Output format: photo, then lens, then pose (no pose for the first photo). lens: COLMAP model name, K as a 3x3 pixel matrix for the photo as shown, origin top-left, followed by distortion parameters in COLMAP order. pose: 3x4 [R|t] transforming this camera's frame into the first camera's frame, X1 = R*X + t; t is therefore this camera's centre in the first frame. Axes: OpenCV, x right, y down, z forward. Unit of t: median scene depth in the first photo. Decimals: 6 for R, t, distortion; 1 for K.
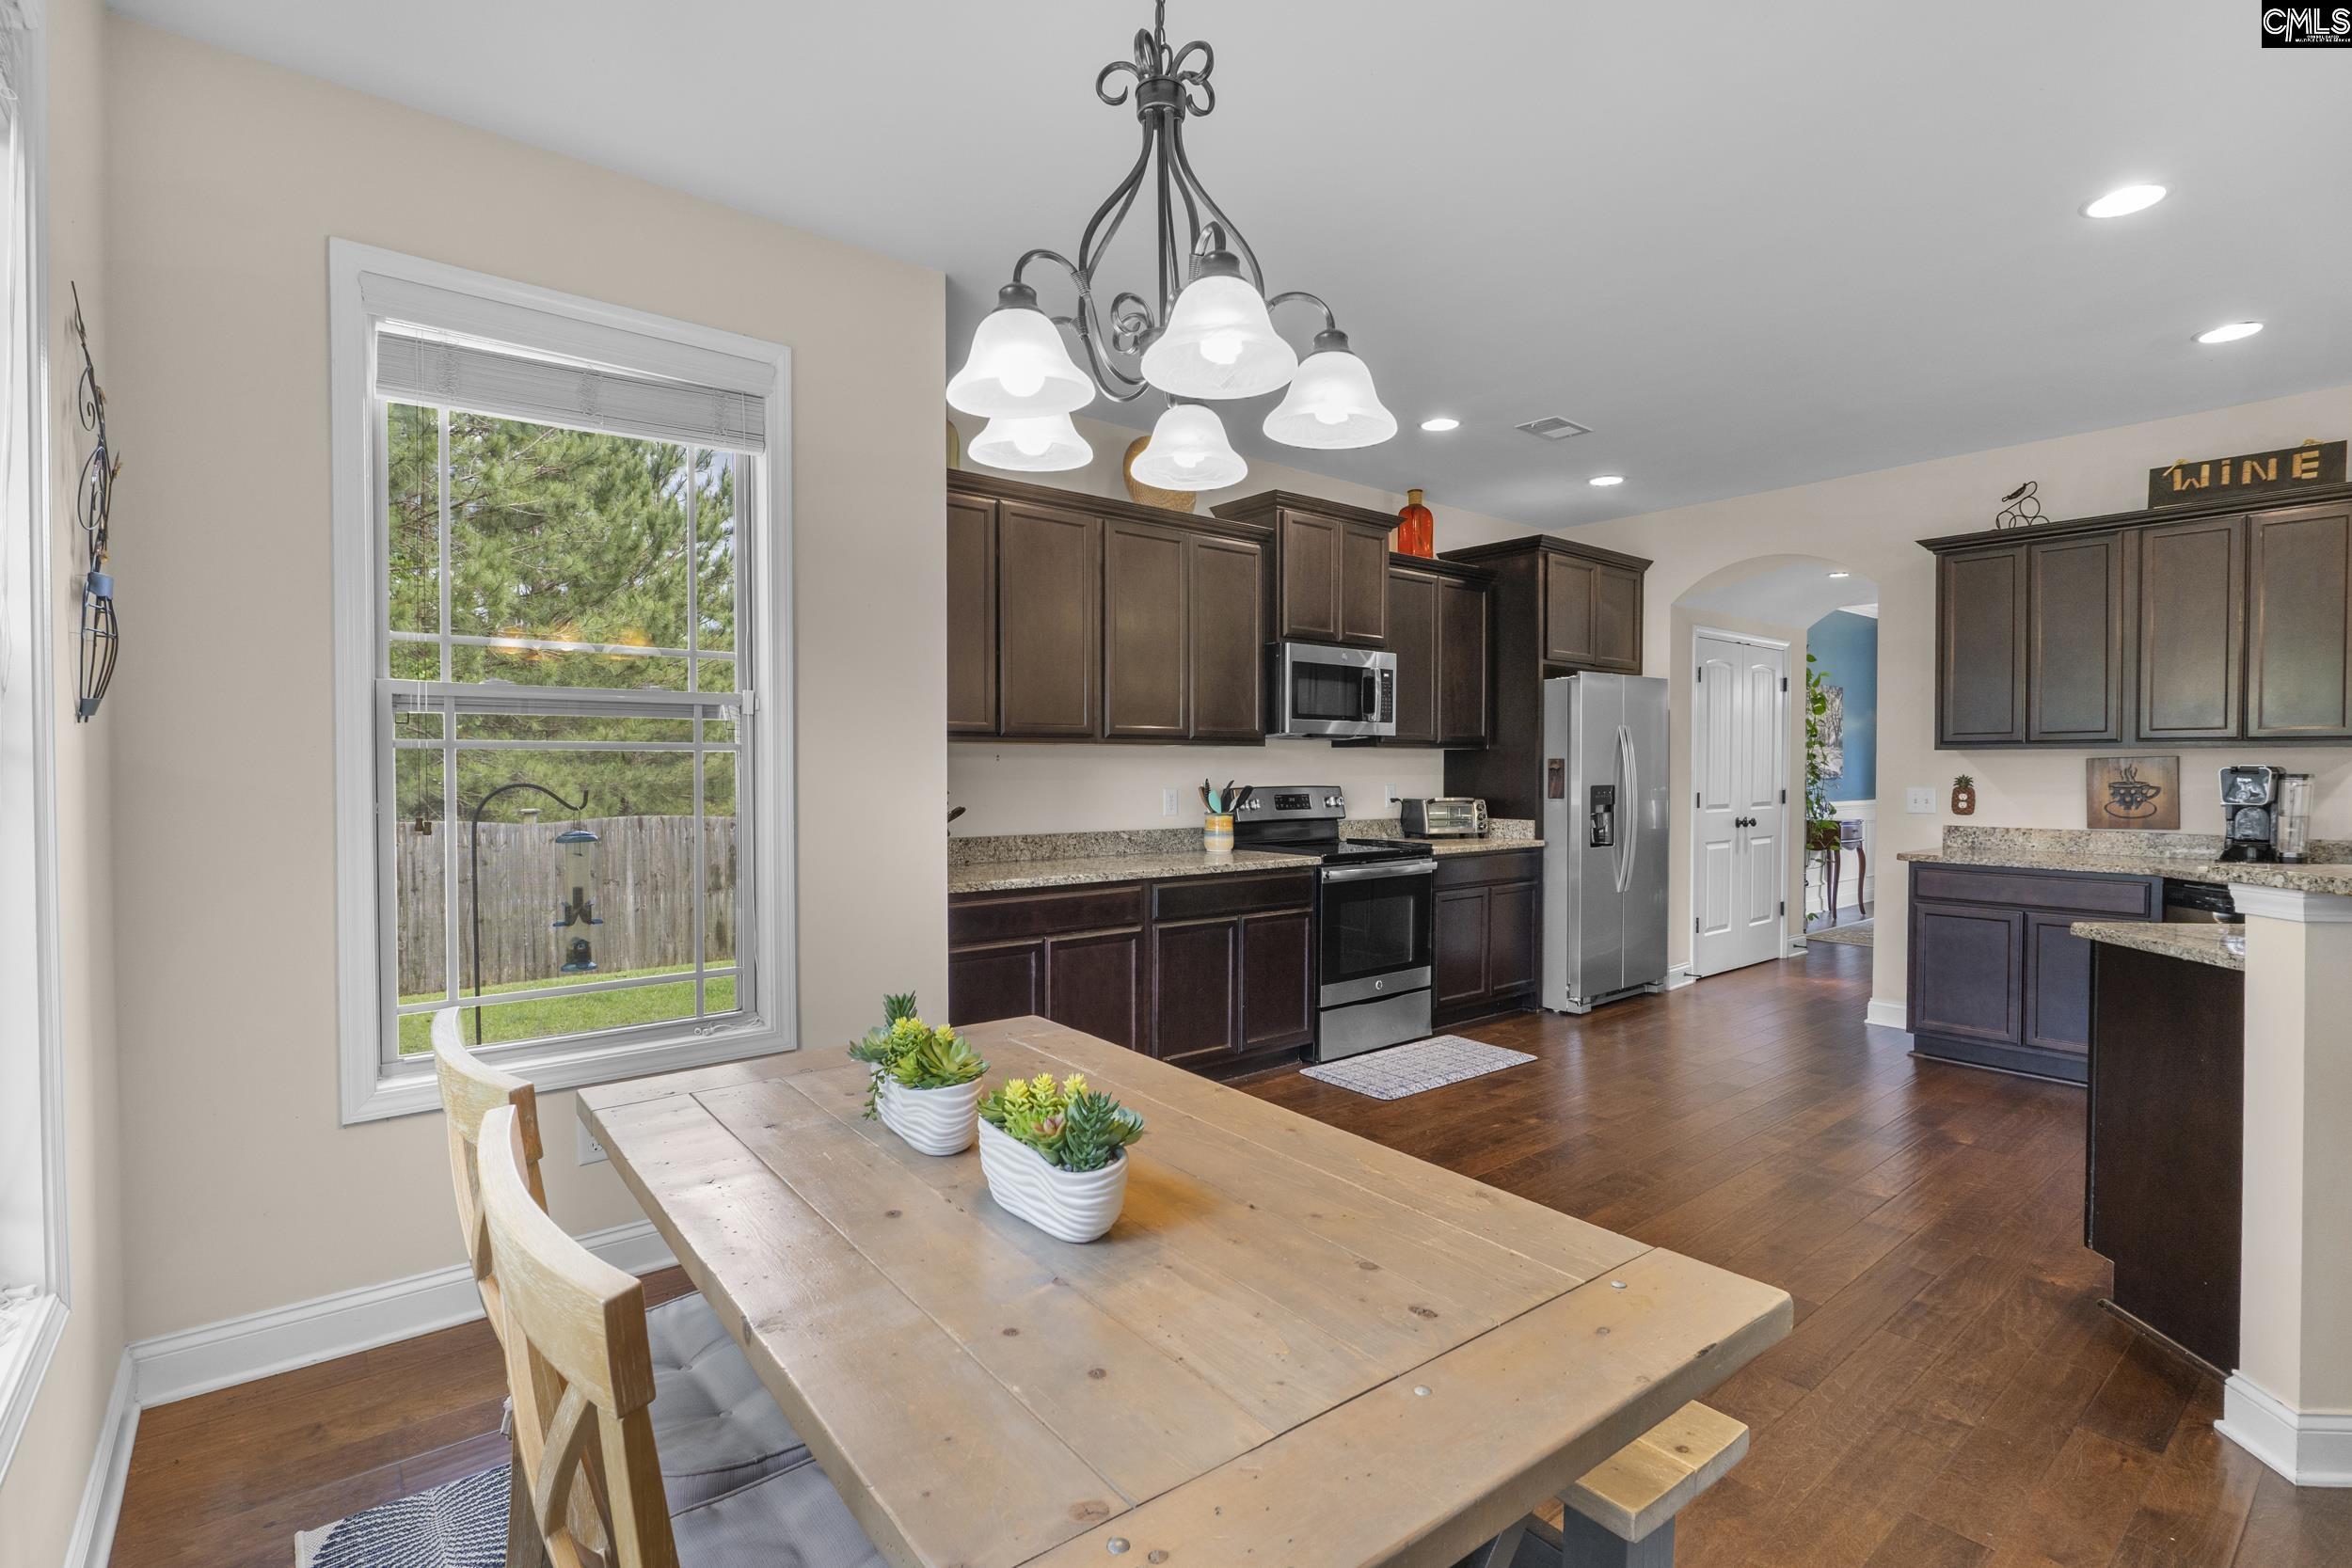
lens RADIAL K [[1079.3, 0, 1179.7], [0, 1079.3, 788.4], [0, 0, 1]] dist [-0.014815, -0.000366]
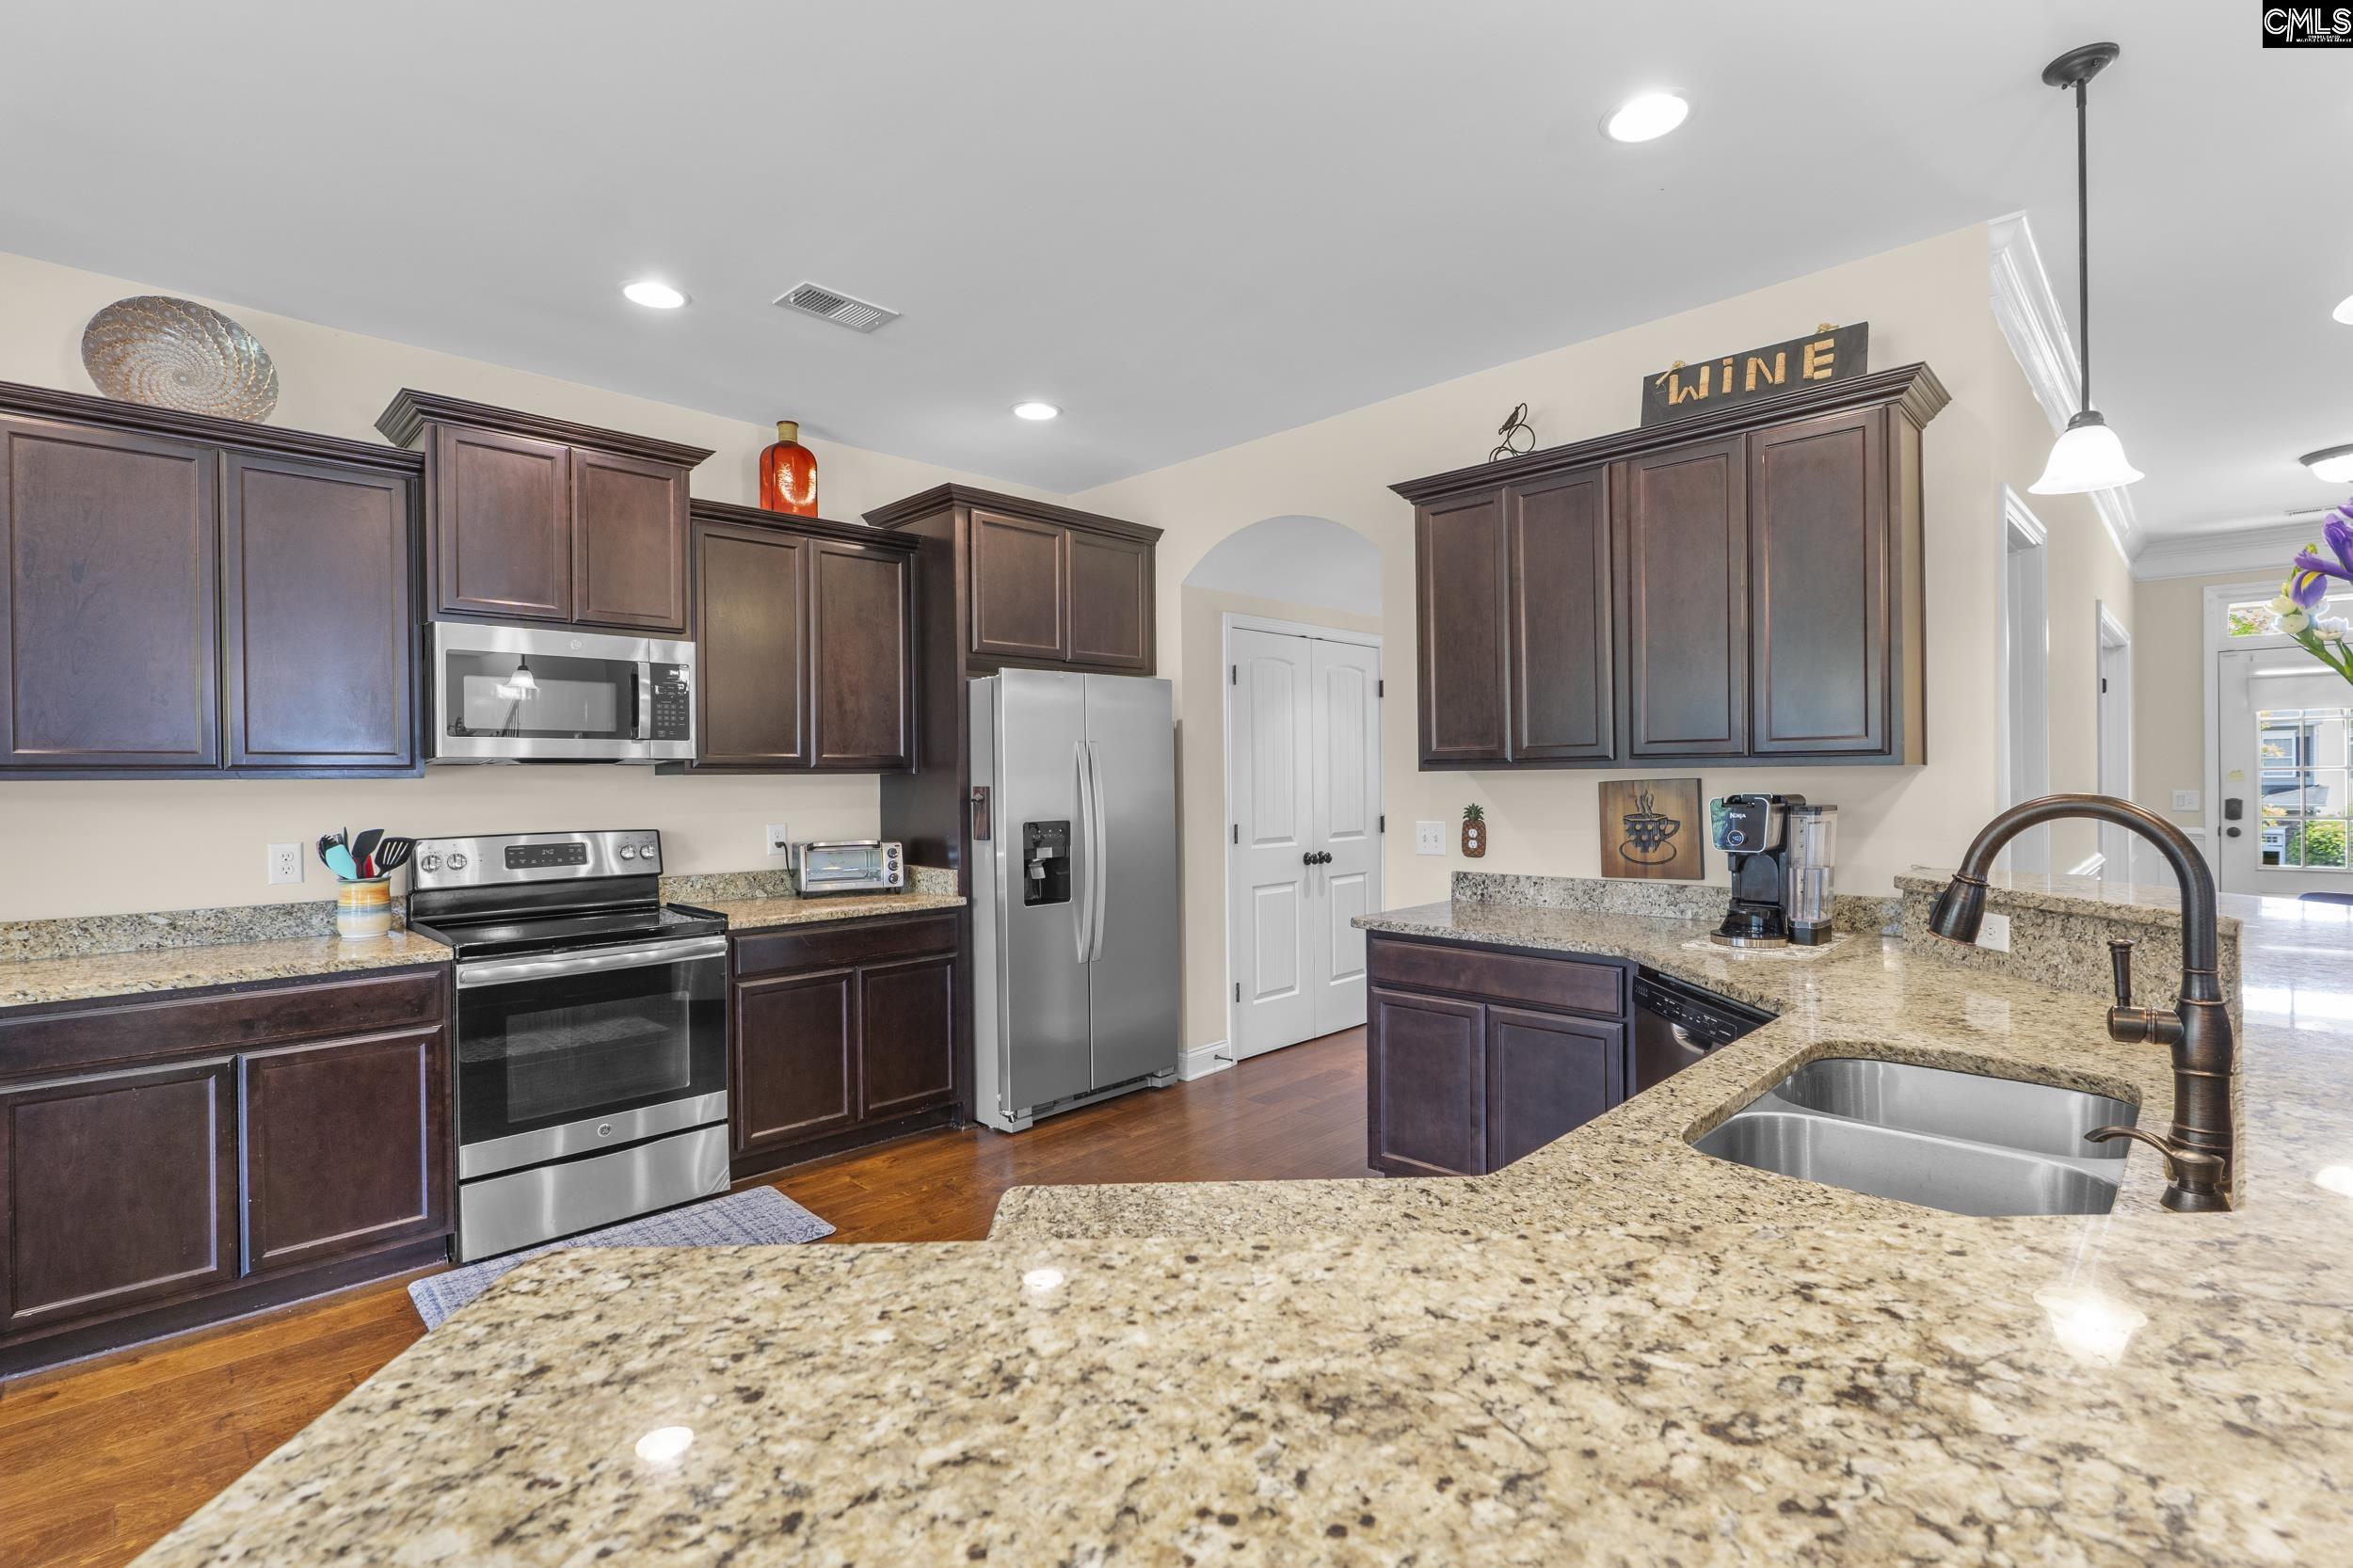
lens RADIAL K [[1079.8, 0, 1164.5], [0, 1079.8, 792.0], [0, 0, 1]] dist [-0.014815, -0.000366]
pose [[0.993630, -0.012395, 0.112005, 0.445883], [0.013520, 0.999865, -0.009287, -0.017254], [-0.111875, 0.010742, 0.993664, 0.284249]]
